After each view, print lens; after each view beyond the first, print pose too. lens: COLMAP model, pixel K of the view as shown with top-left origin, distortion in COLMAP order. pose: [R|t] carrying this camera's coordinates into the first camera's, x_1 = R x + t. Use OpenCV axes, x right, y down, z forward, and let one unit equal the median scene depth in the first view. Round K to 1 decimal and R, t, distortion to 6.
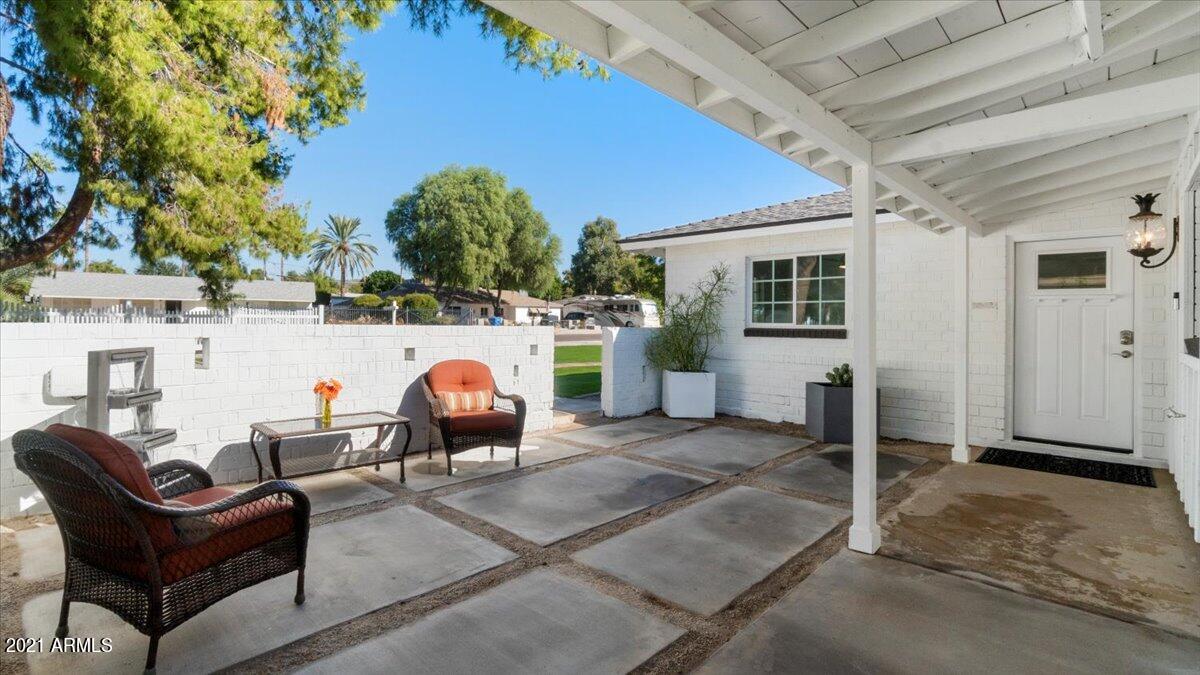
lens RADIAL K [[530.2, 0, 601.5], [0, 530.2, 329.9], [0, 0, 1]] dist [0.001209, 0.000133]
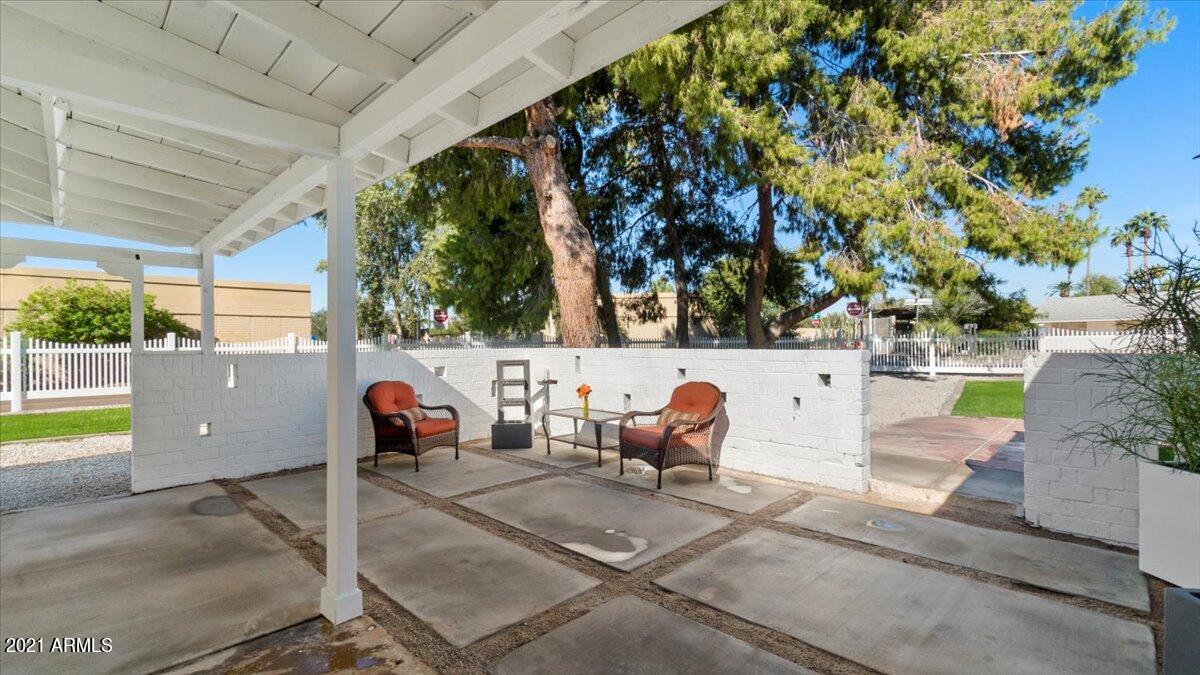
lens RADIAL K [[530.2, 0, 601.4], [0, 530.2, 345.1], [0, 0, 1]] dist [0.001209, 0.000133]
pose [[-0.007506, -0.008471, -0.999936, 1.220790], [-0.006924, 0.999941, -0.008419, -0.007948], [0.999948, 0.006860, -0.007564, 1.294786]]
